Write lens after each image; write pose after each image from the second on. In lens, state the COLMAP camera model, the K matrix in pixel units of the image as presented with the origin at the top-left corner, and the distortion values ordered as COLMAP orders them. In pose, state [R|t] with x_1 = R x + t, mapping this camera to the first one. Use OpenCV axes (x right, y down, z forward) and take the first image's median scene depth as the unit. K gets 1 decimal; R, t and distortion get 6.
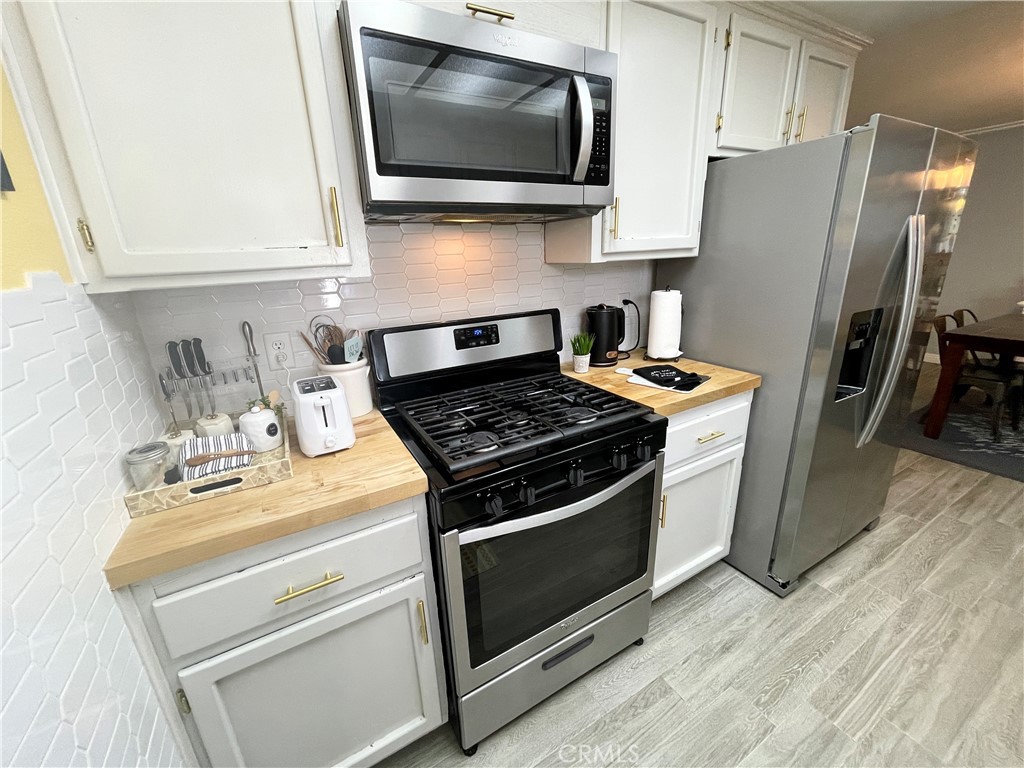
lens RADIAL K [[414.5, 0, 509.8], [0, 414.5, 383.0], [0, 0, 1]] dist [-0.002417, 0.000101]
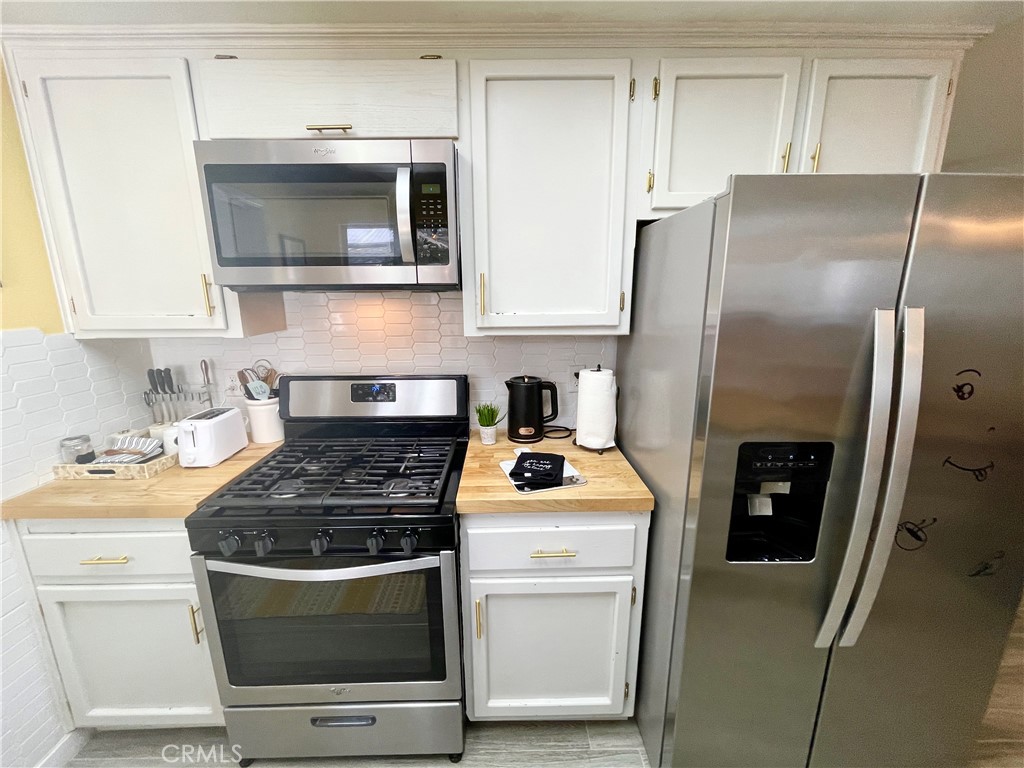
lens RADIAL K [[414.5, 0, 510.2], [0, 414.5, 383.1], [0, 0, 1]] dist [-0.002417, 0.000101]
pose [[0.877795, 0.137306, -0.458938, 0.783355], [-0.171351, 0.984652, -0.033147, -0.172472], [0.447343, 0.107736, 0.887850, 0.197989]]
